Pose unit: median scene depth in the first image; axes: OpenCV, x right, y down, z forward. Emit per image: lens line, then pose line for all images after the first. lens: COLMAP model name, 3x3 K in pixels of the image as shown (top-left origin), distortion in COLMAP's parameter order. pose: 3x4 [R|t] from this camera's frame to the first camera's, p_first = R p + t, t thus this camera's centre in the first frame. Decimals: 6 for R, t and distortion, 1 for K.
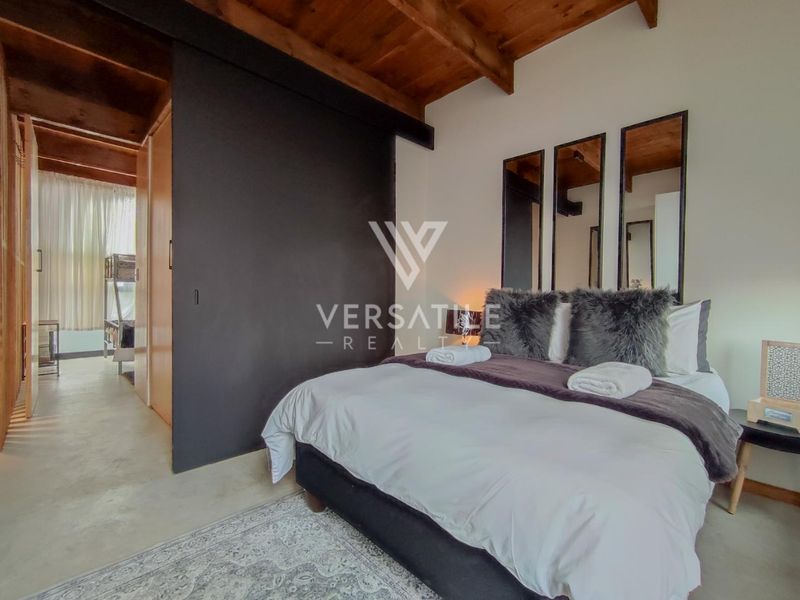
lens RADIAL K [[381.0, 0, 394.8], [0, 381.0, 294.3], [0, 0, 1]] dist [0.004790, 0.000043]
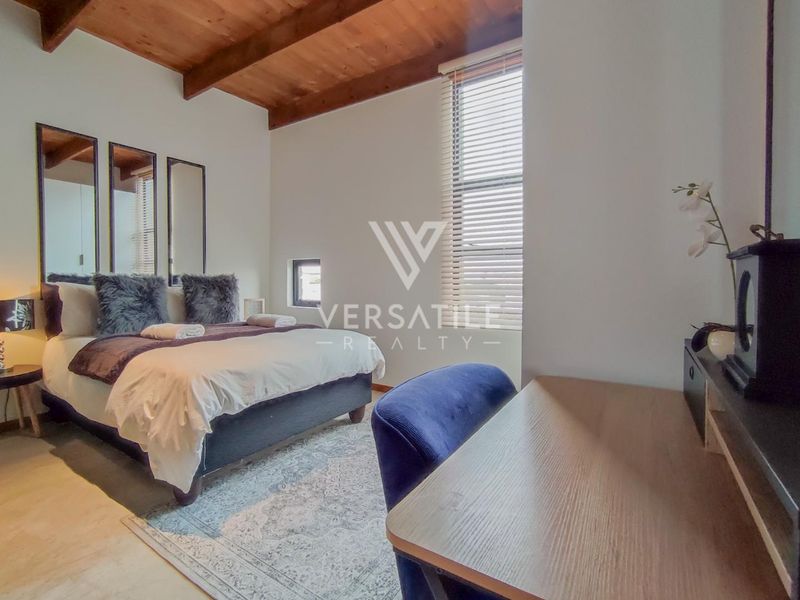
lens RADIAL K [[381.0, 0, 397.4], [0, 381.0, 294.9], [0, 0, 1]] dist [0.004790, 0.000043]
pose [[-0.249806, -0.051832, 0.966908, -1.476260], [0.005838, 0.998468, 0.055032, -0.015458], [-0.968278, 0.019392, -0.249120, 0.848227]]
